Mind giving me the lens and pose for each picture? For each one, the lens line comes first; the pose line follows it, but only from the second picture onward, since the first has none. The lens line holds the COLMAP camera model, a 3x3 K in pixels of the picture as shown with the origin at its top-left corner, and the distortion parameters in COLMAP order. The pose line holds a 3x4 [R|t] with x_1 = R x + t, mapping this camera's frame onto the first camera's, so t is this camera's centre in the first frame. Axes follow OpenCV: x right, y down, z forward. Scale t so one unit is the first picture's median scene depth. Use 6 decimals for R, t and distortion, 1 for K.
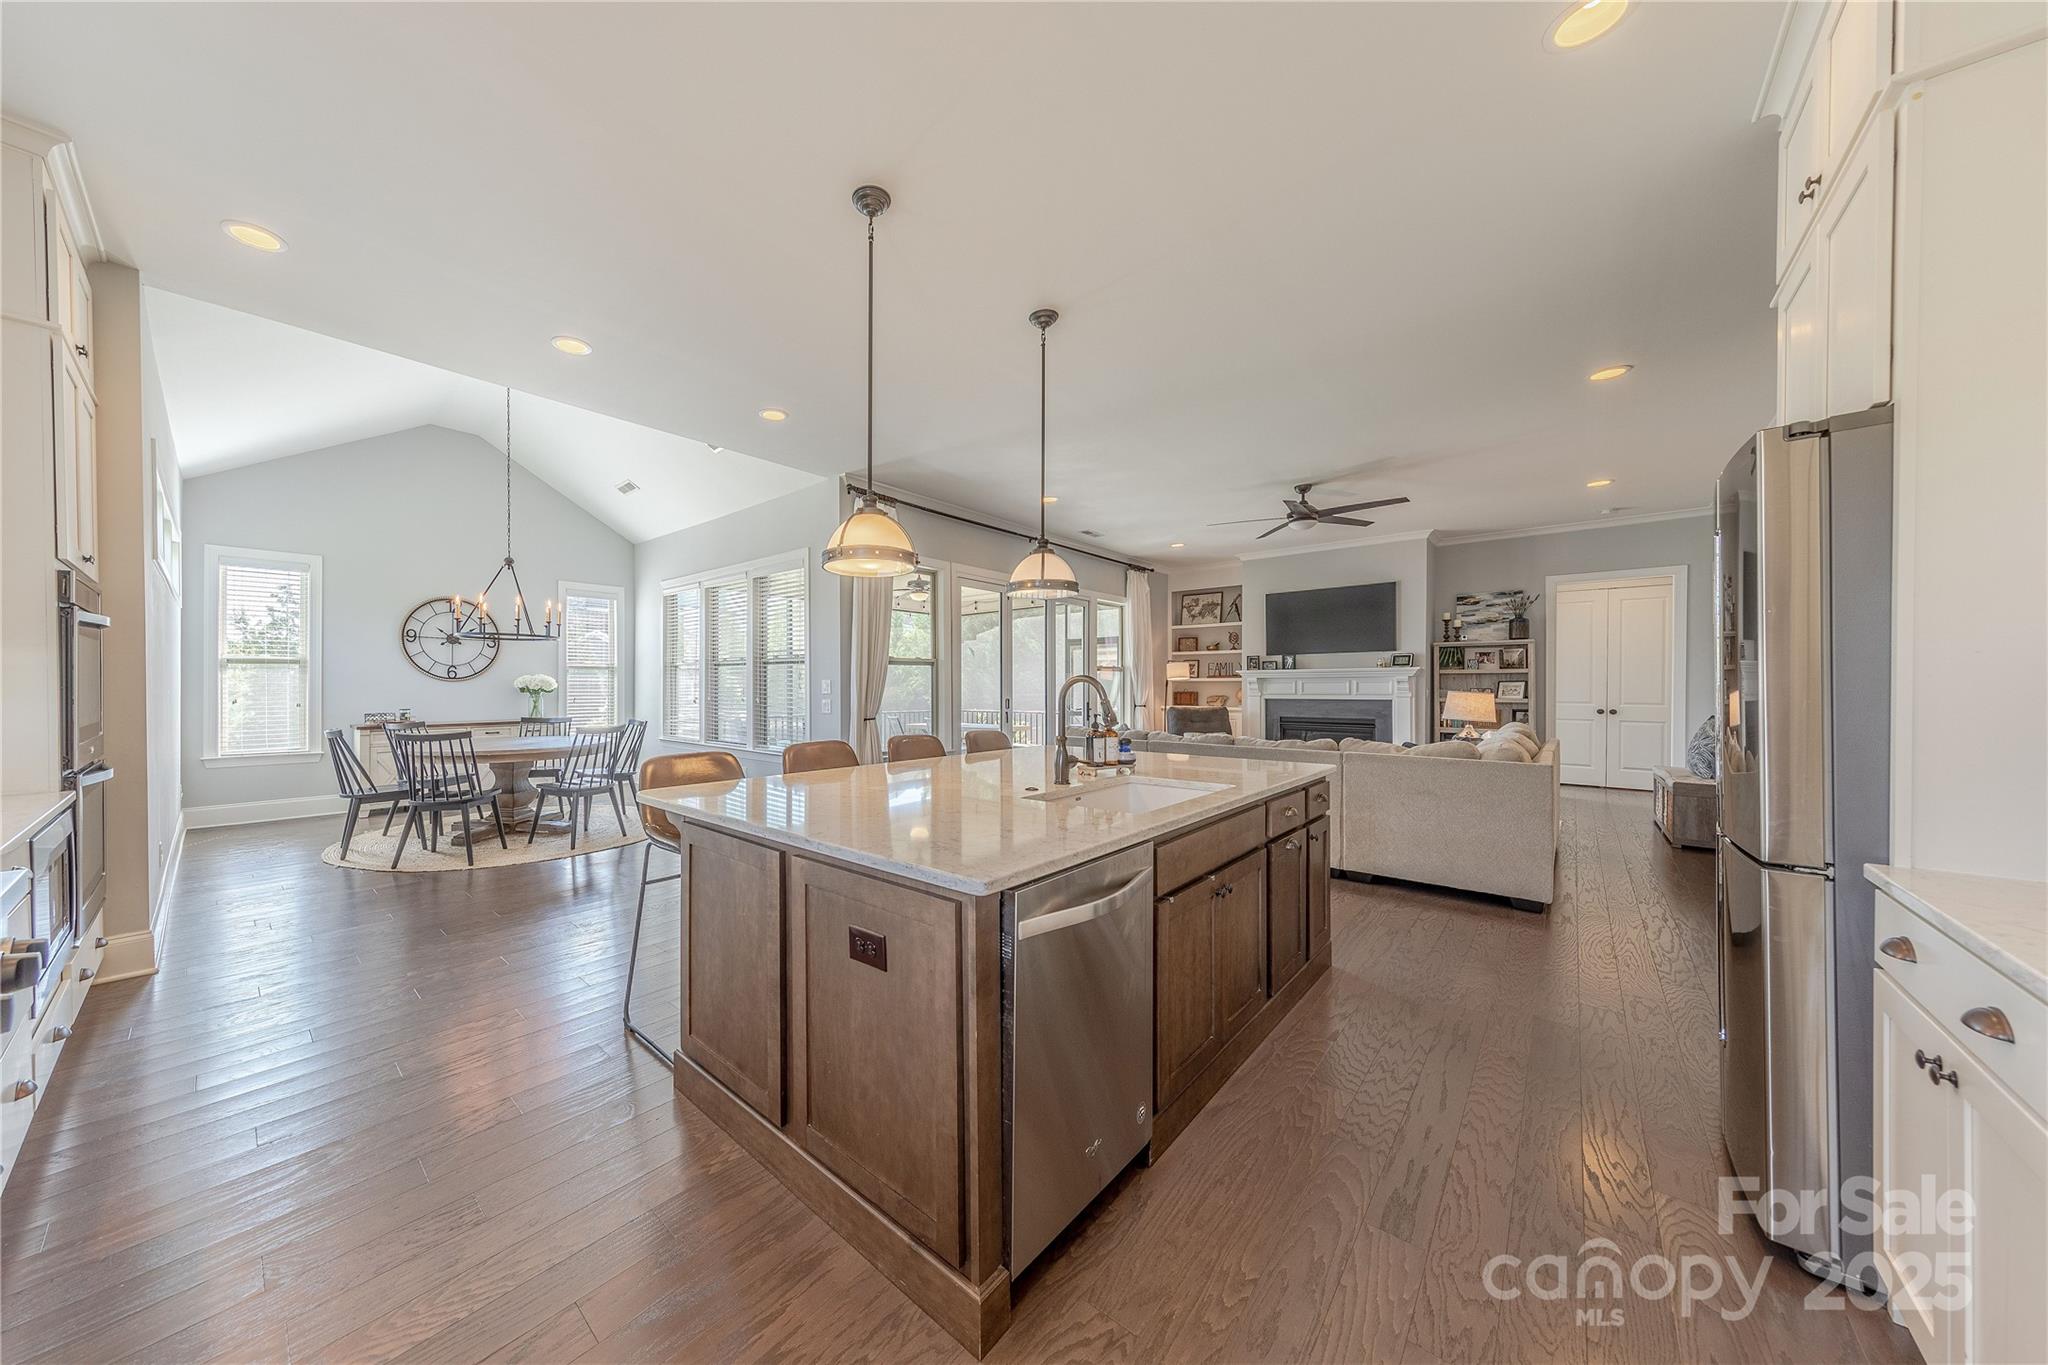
lens RADIAL K [[647.3, 0, 948.2], [0, 647.3, 691.8], [0, 0, 1]] dist [0.005864, -0.000105]
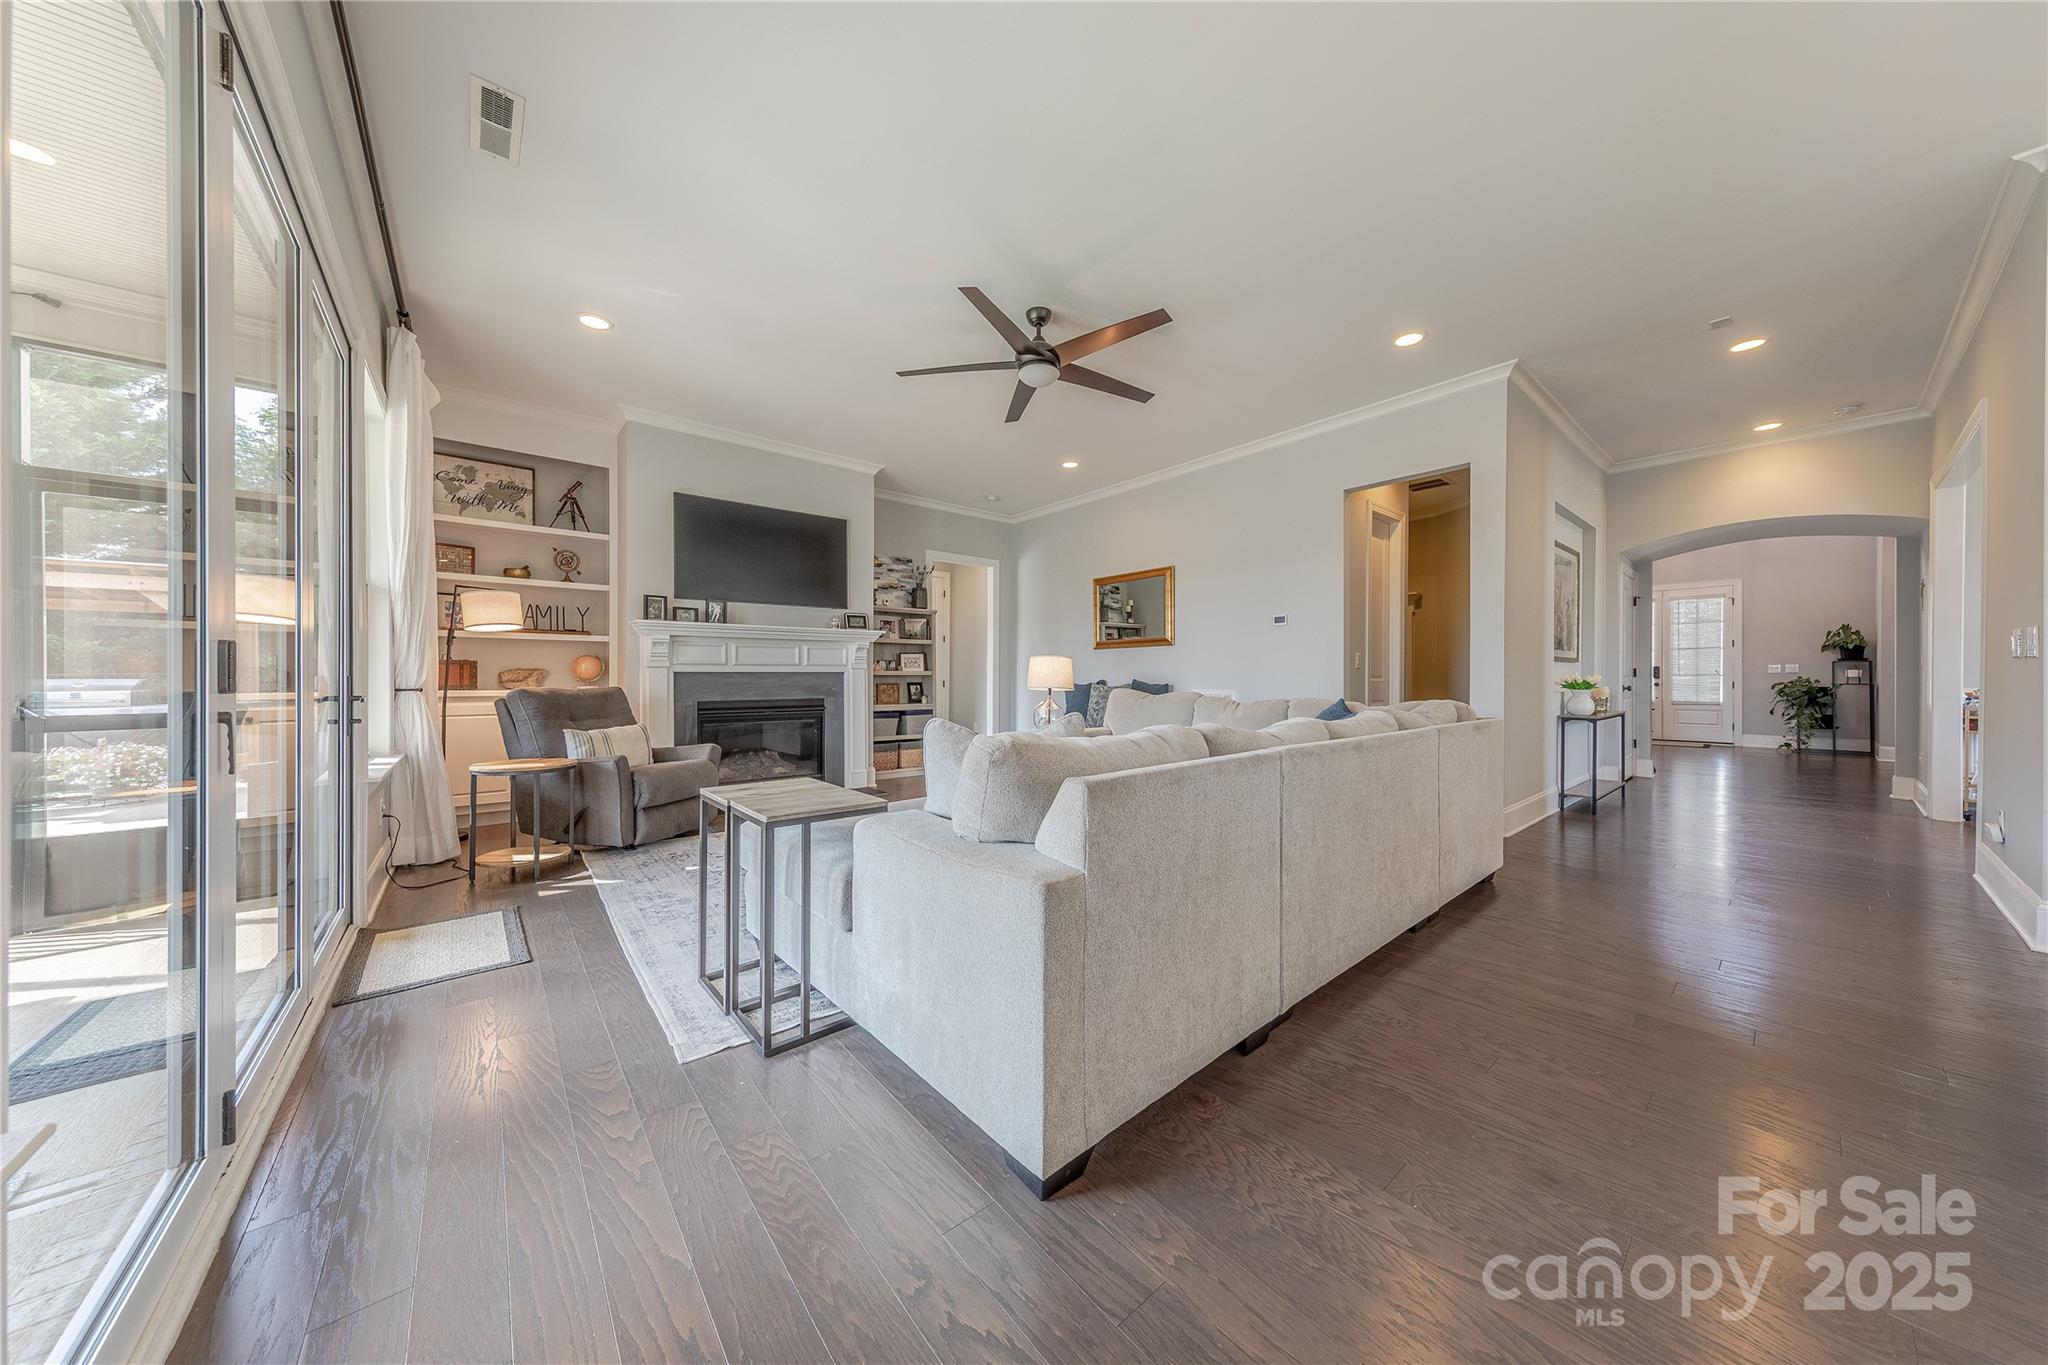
lens RADIAL K [[647.3, 0, 1012.9], [0, 647.3, 678.9], [0, 0, 1]] dist [0.005864, -0.000105]
pose [[0.128544, -0.002360, 0.991701, -0.052653], [0.008995, 0.999959, 0.001214, 0.021237], [-0.991663, 0.008764, 0.128560, 0.698181]]
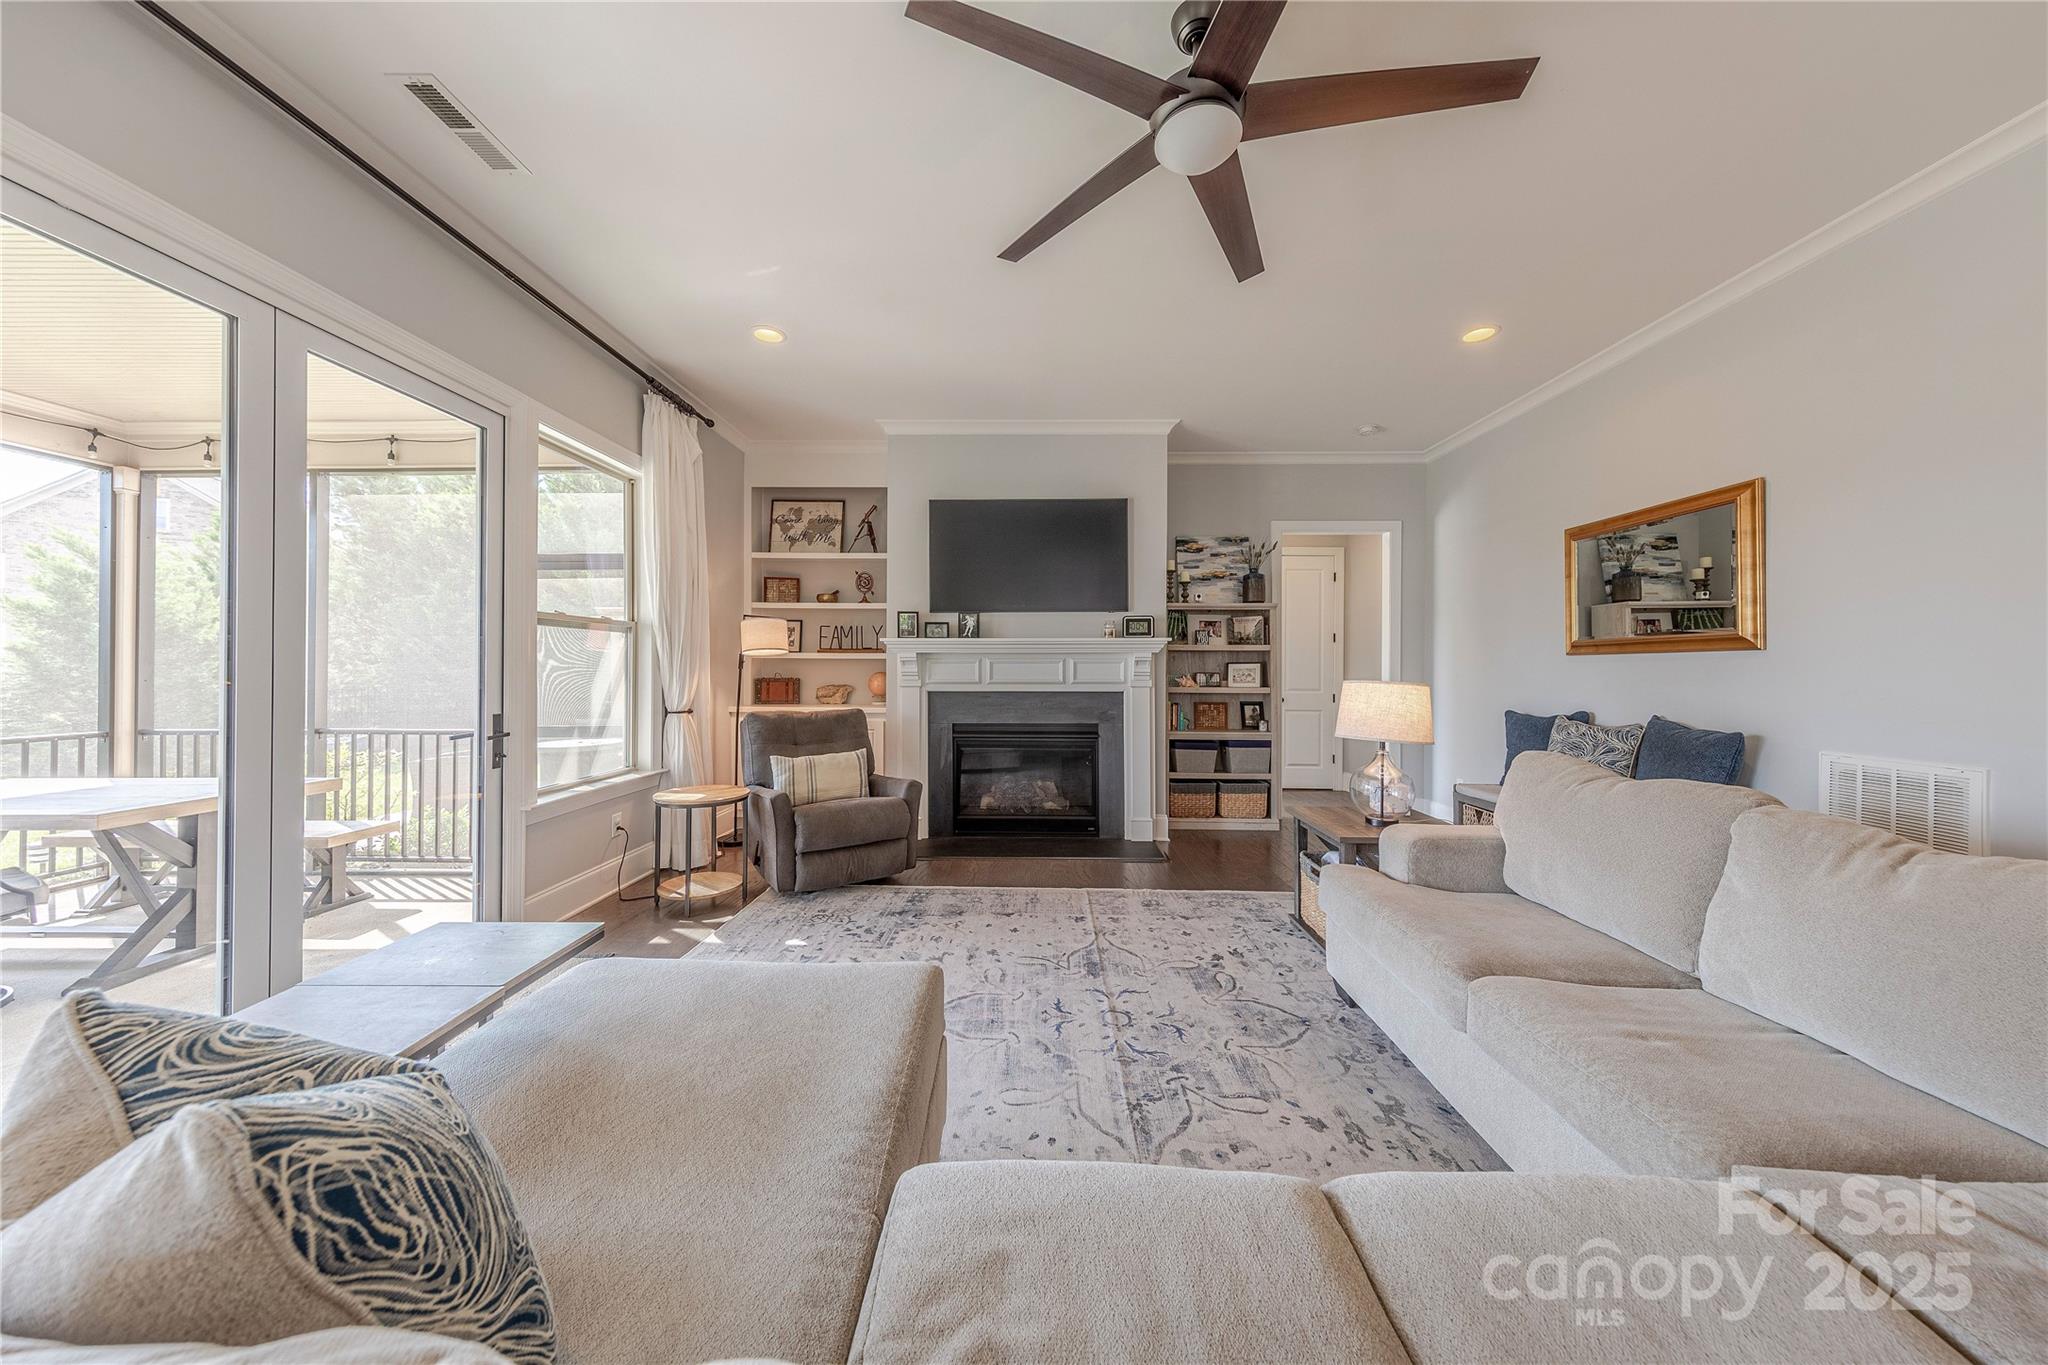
lens RADIAL K [[647.3, 0, 1022.7], [0, 647.3, 664.6], [0, 0, 1]] dist [0.005864, -0.000105]
pose [[0.743608, 0.007391, 0.668575, 0.207789], [0.002262, 0.999905, -0.013569, -0.004924], [-0.668612, 0.011602, 0.743521, 0.608480]]
